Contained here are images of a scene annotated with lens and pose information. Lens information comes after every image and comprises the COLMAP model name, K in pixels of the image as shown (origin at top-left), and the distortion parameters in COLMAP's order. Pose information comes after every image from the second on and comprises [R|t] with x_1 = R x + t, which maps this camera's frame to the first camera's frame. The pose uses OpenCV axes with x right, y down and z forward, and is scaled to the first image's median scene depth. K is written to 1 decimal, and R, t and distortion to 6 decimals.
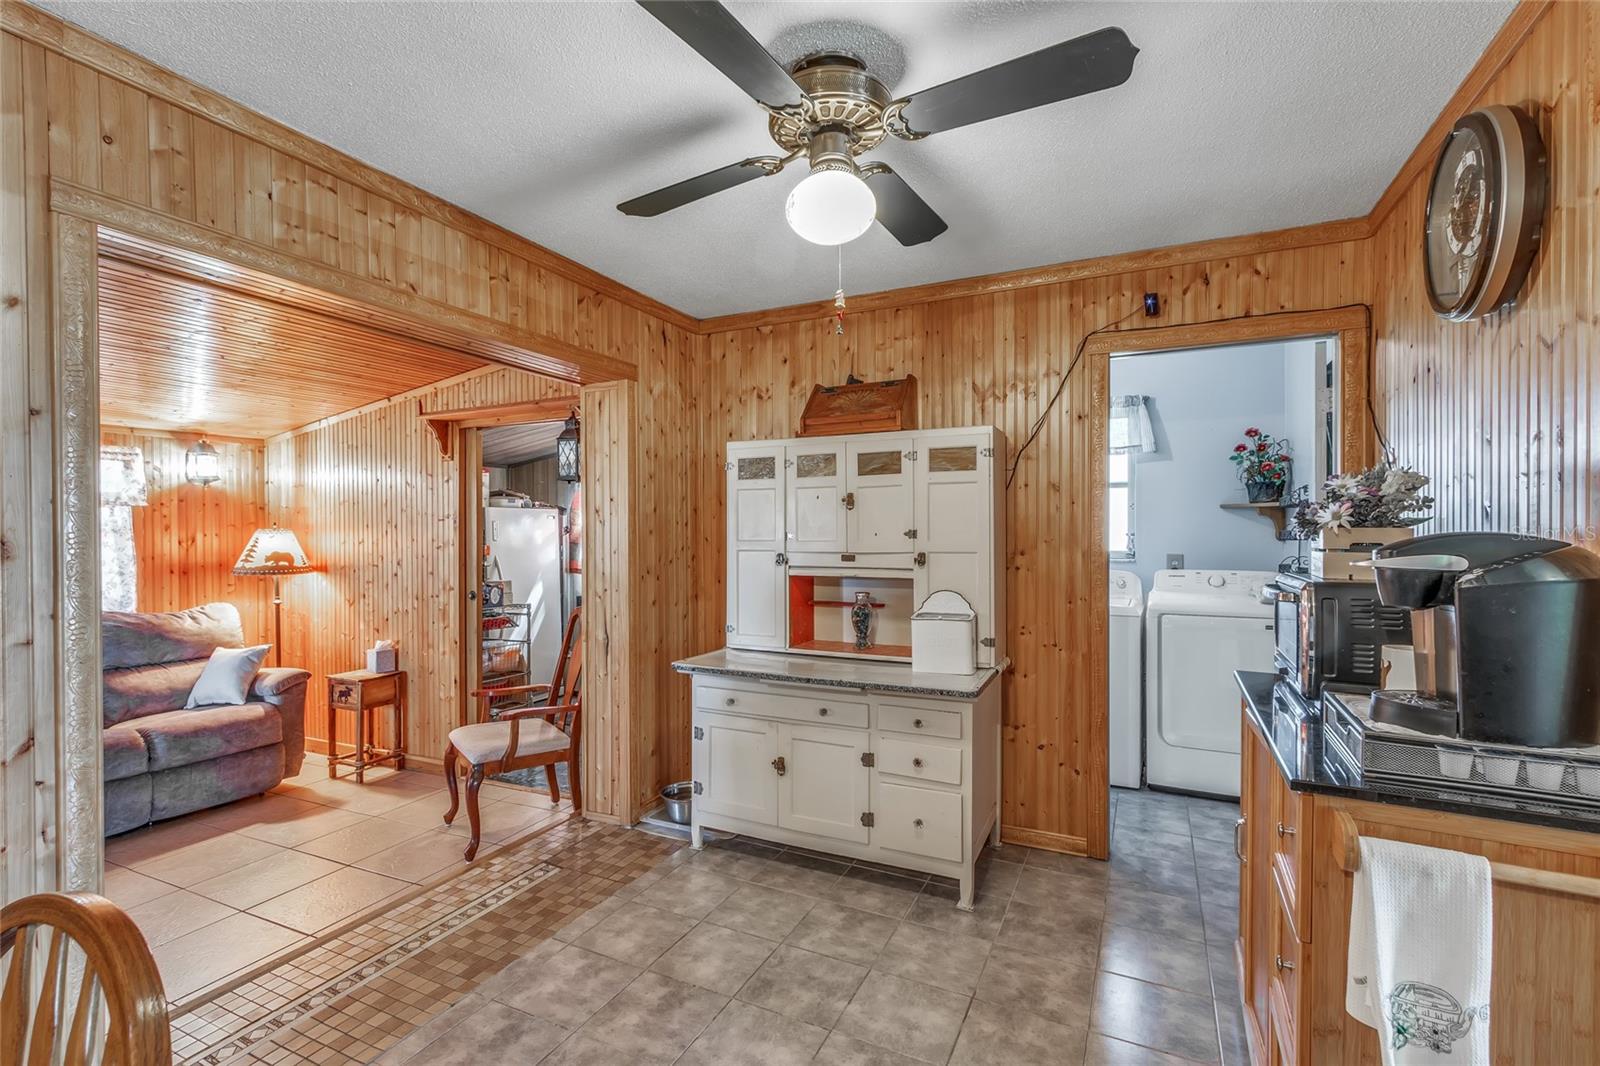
lens RADIAL K [[736.8, 0, 789.1], [0, 736.8, 534.3], [0, 0, 1]] dist [0.008450, -0.002044]
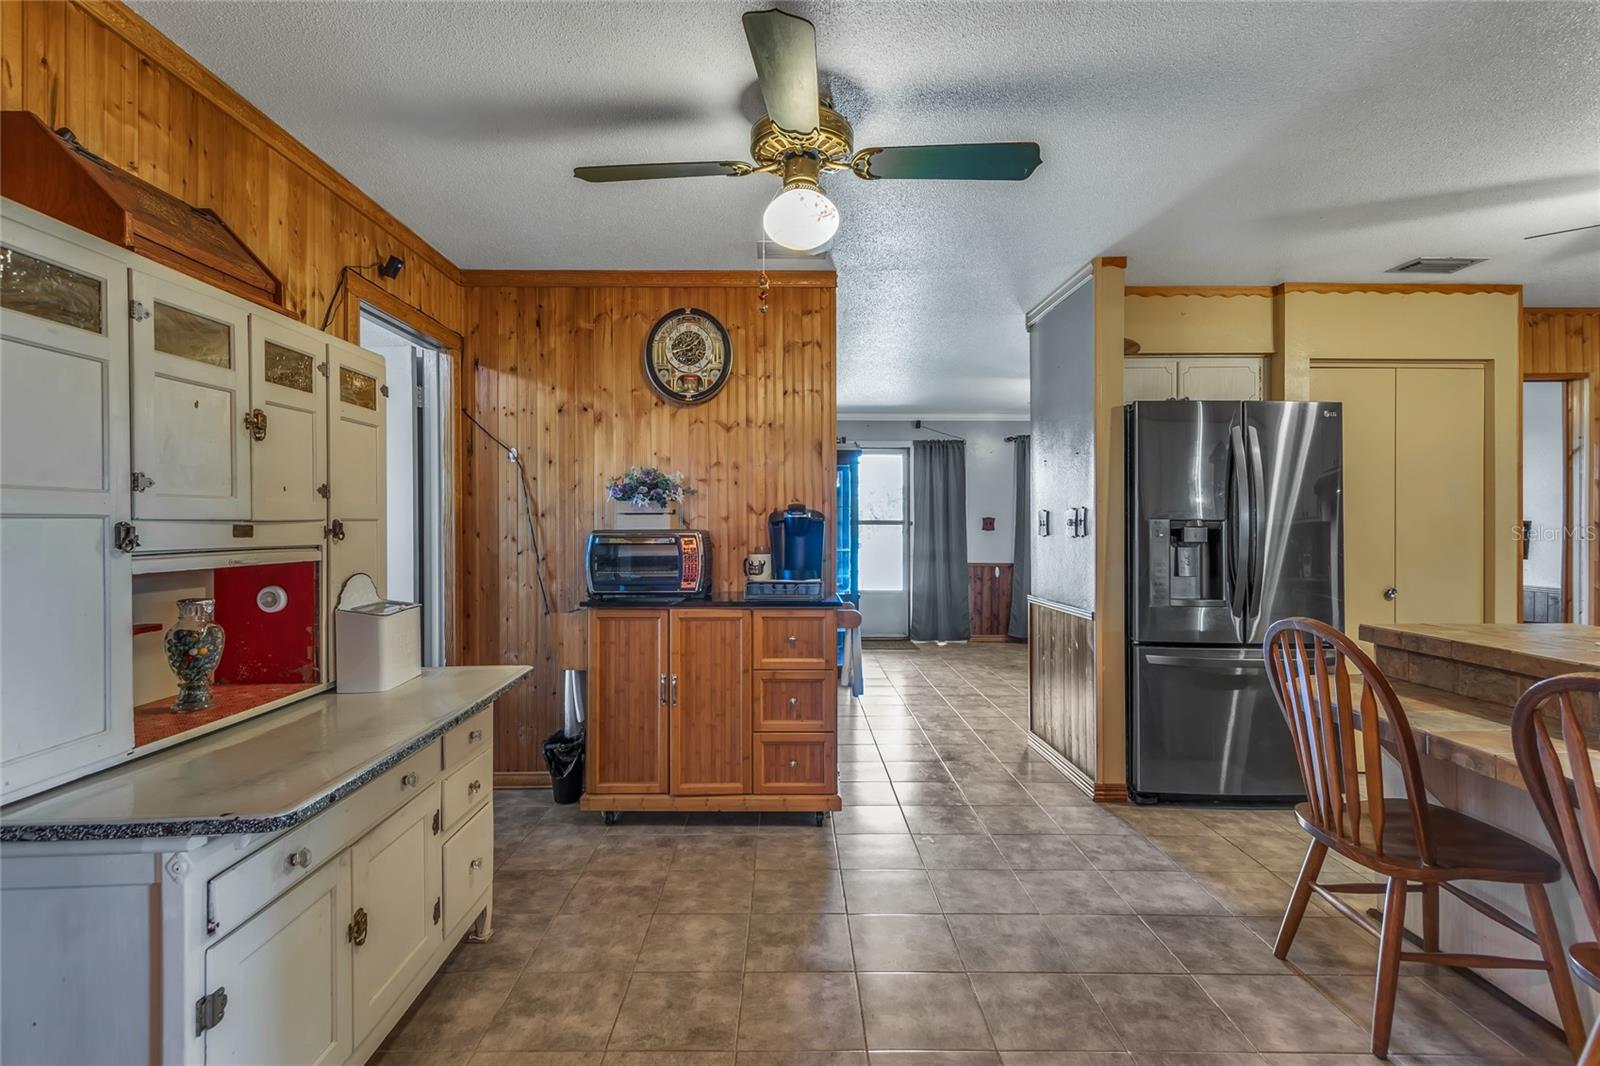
lens RADIAL K [[736.8, 0, 800.5], [0, 736.8, 522.5], [0, 0, 1]] dist [0.008450, -0.002044]
pose [[-0.455871, 0.006107, 0.890025, -0.584524], [0.005759, 0.999976, -0.003912, 0.030940], [-0.890027, 0.003342, -0.455895, 0.907194]]
